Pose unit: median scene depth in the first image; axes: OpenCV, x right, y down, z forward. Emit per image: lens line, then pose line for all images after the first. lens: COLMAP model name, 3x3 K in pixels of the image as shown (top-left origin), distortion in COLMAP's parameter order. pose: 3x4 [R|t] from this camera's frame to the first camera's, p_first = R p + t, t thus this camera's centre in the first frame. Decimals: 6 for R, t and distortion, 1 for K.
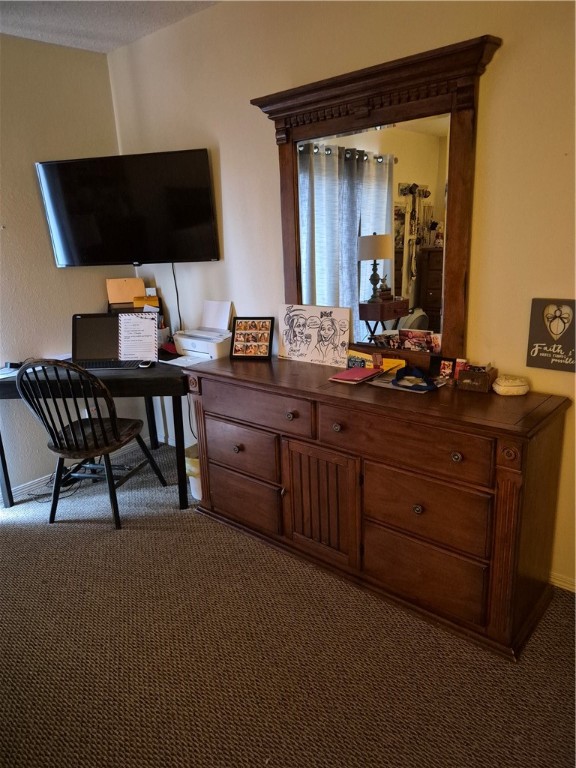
lens RADIAL K [[516.6, 0, 284.2], [0, 516.6, 381.2], [0, 0, 1]] dist [0.042283, -0.003629]
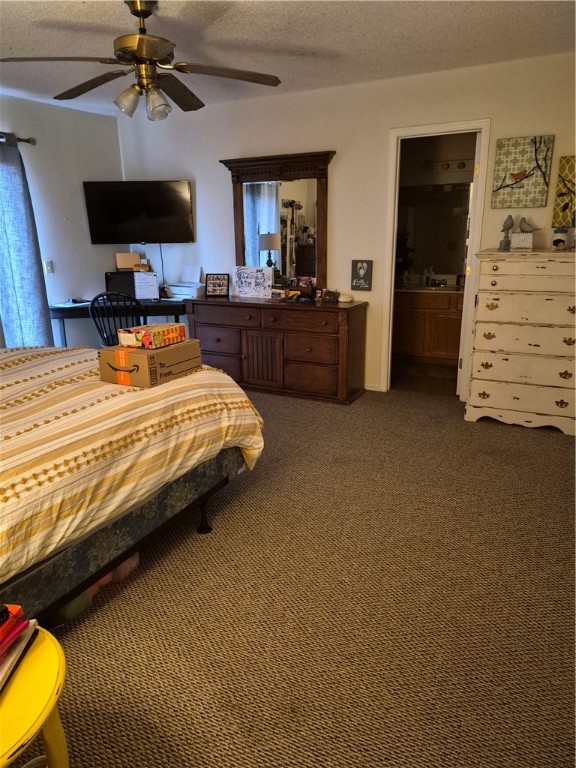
lens RADIAL K [[516.6, 0, 284.2], [0, 516.6, 381.2], [0, 0, 1]] dist [0.042283, -0.003629]
pose [[0.970530, -0.029586, 0.239159, -0.282532], [0.030092, 0.999546, 0.001533, 0.263310], [-0.239096, 0.005709, 0.970979, -0.845375]]
